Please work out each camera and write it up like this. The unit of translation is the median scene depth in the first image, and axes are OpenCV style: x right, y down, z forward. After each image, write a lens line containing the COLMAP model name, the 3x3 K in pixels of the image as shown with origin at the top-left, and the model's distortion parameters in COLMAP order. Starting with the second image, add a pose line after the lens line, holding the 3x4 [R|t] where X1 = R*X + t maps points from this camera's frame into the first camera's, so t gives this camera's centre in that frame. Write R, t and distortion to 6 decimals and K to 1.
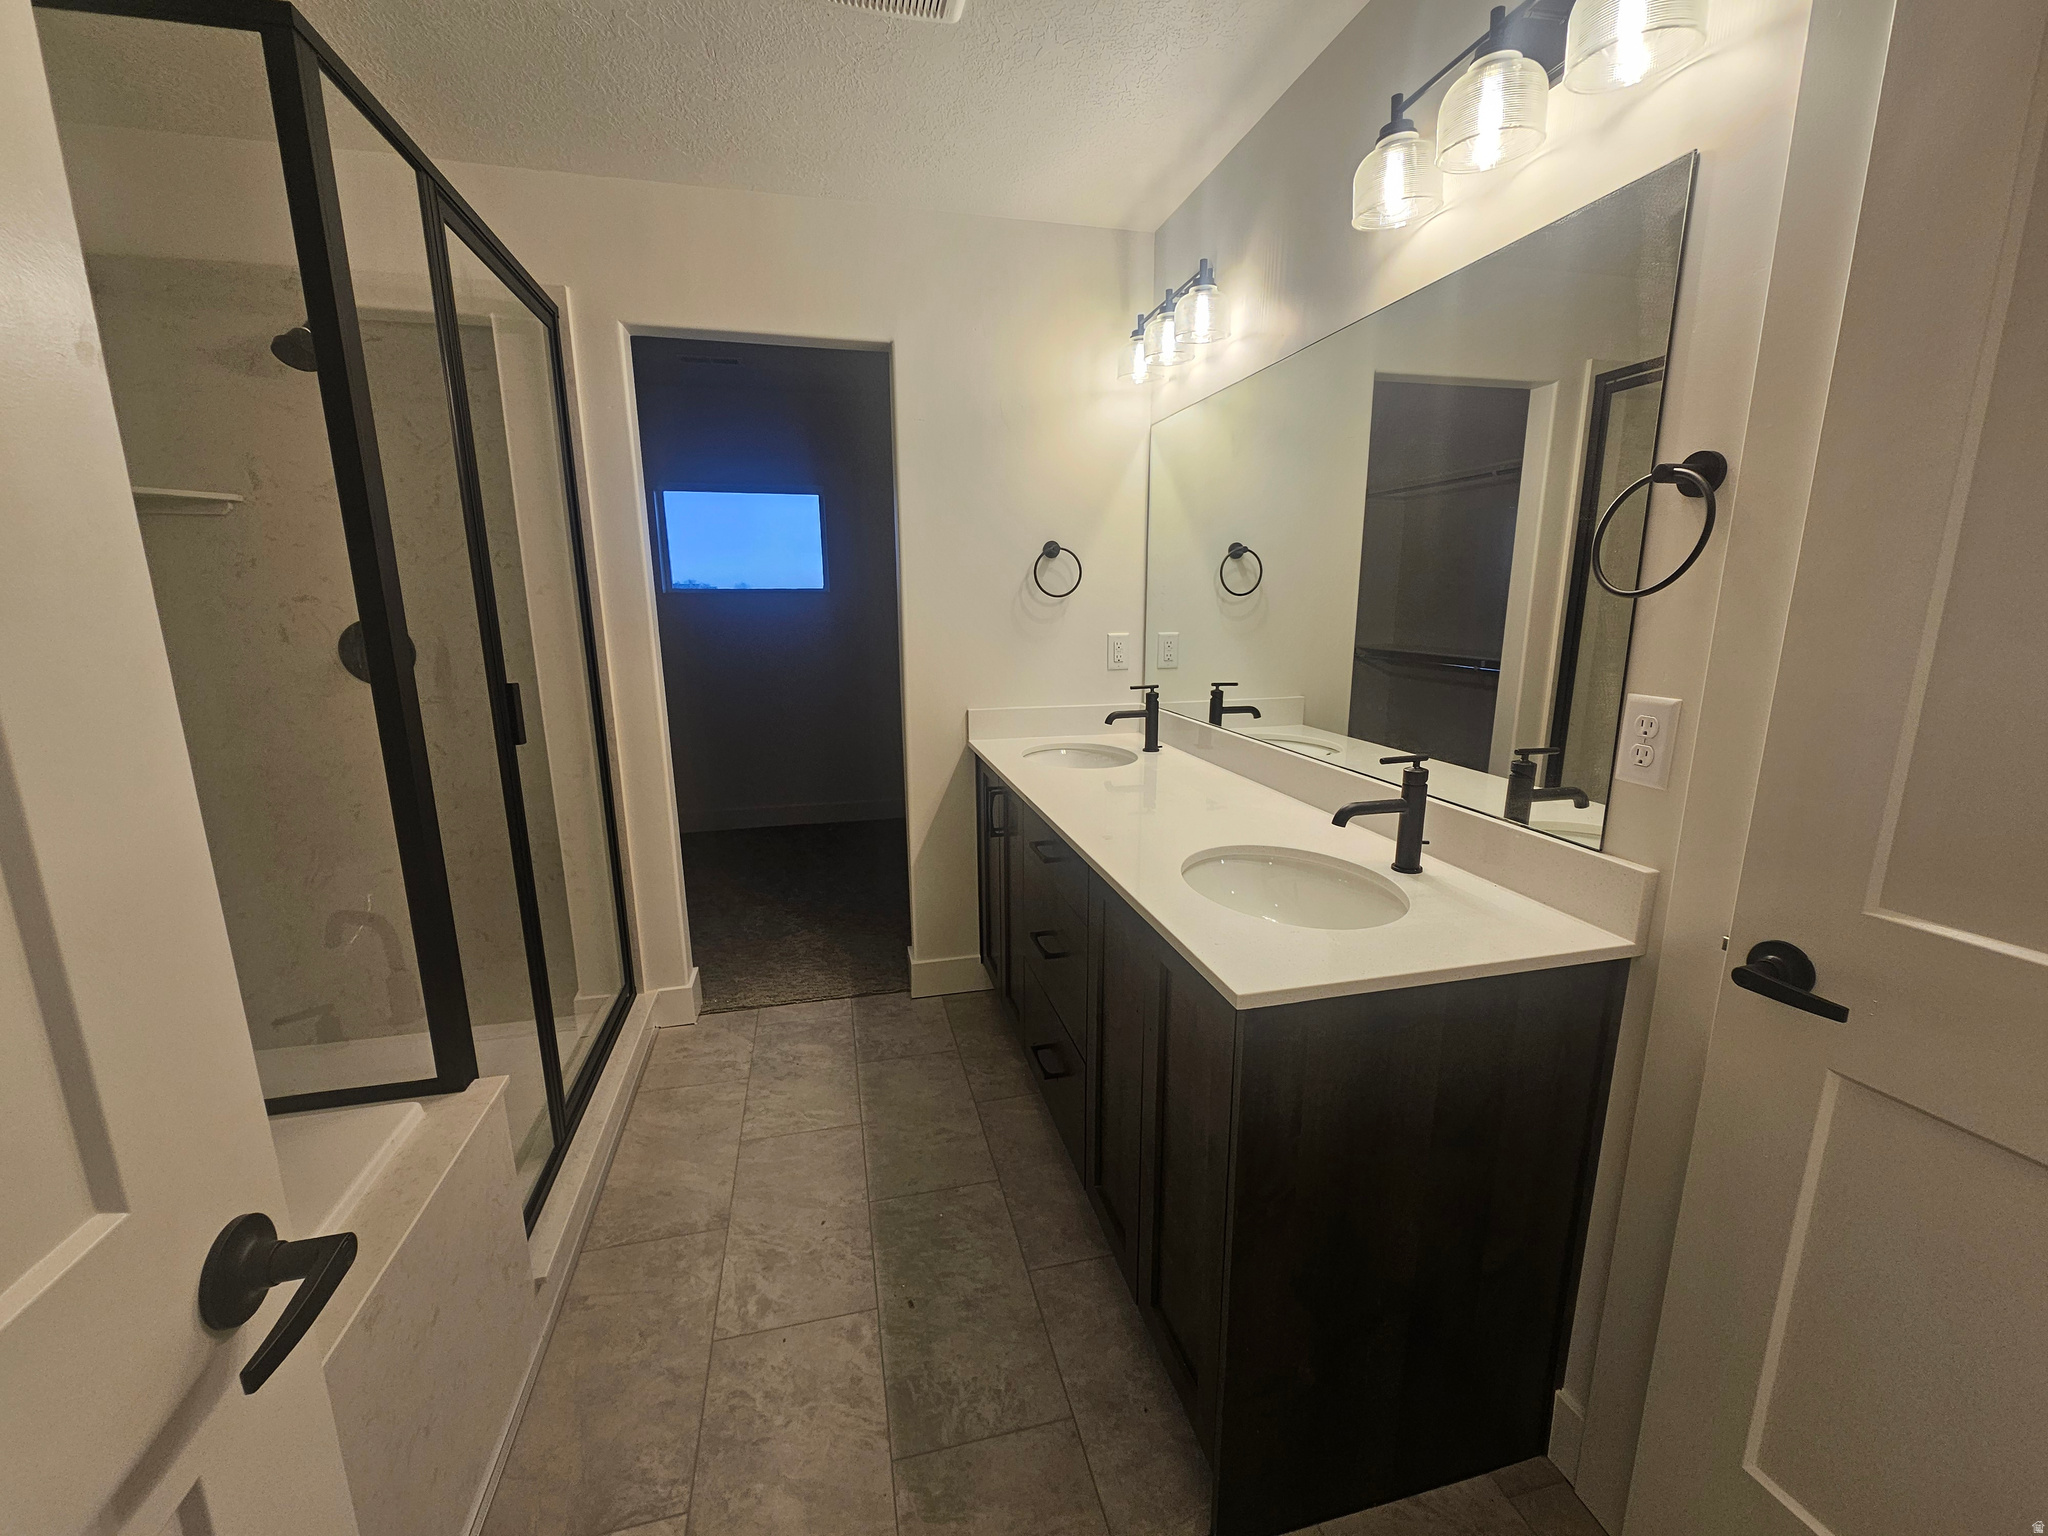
lens RADIAL K [[840.7, 0, 1023.6], [0, 840.7, 767.4], [0, 0, 1]] dist [-0.003962, 0.001967]
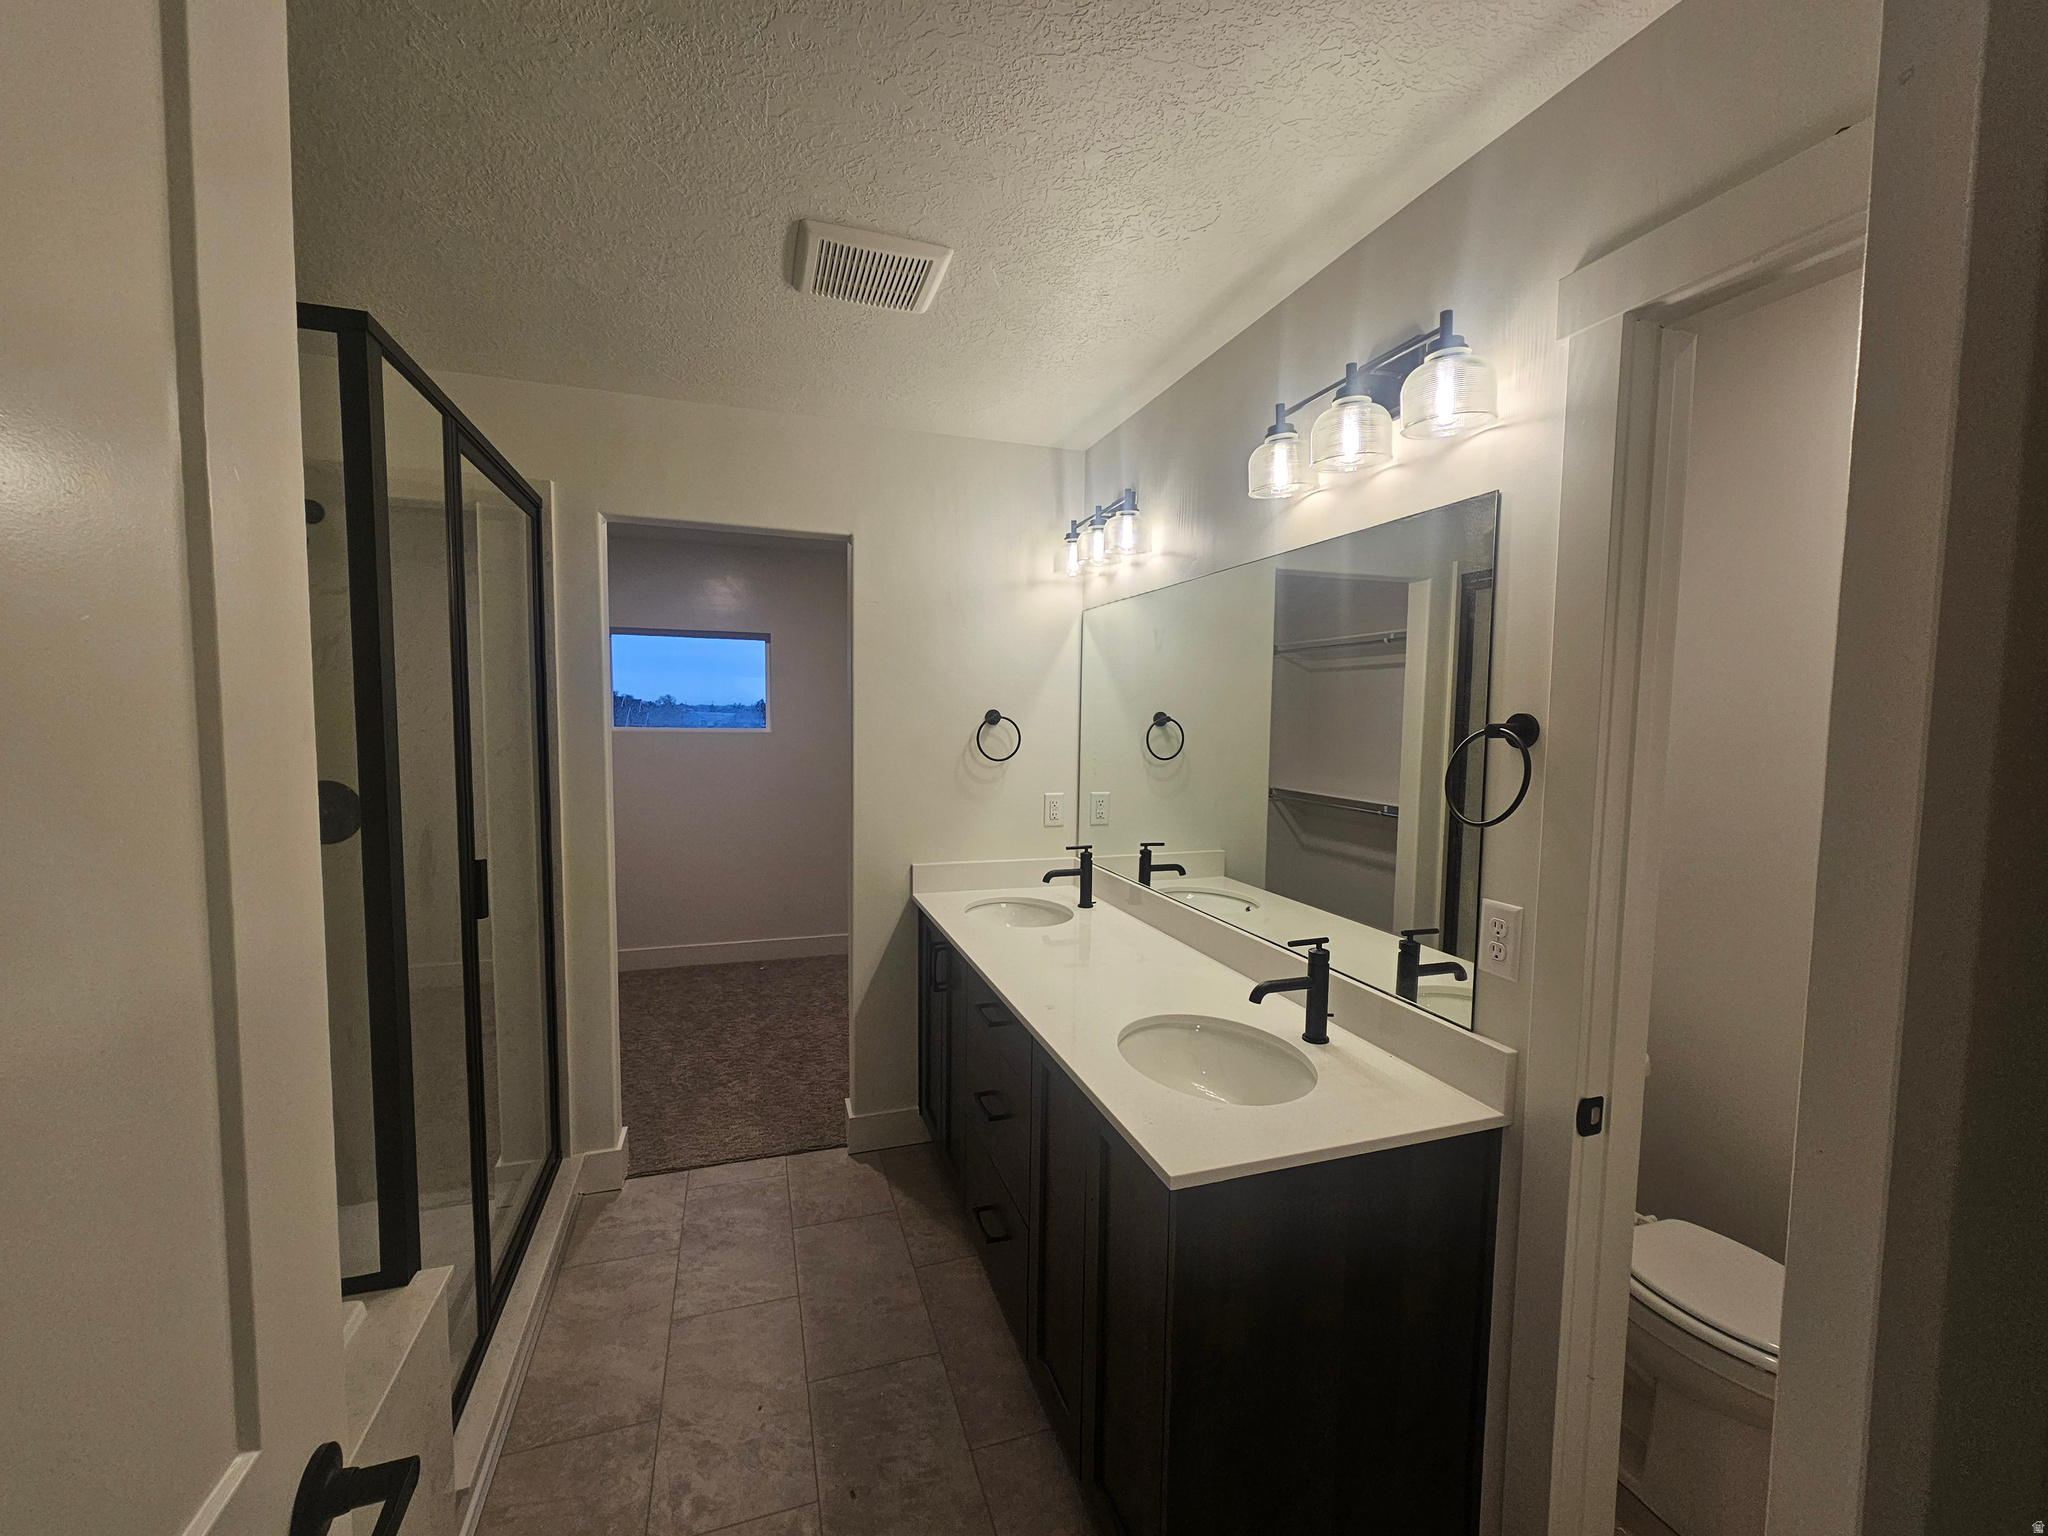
lens RADIAL K [[840.7, 0, 1027.4], [0, 840.7, 772.6], [0, 0, 1]] dist [-0.003962, 0.001967]
pose [[0.996075, 0.013124, 0.087539, -0.025662], [-0.001273, 0.990971, -0.134073, -0.067086], [-0.088508, 0.133436, 0.987097, -0.101040]]
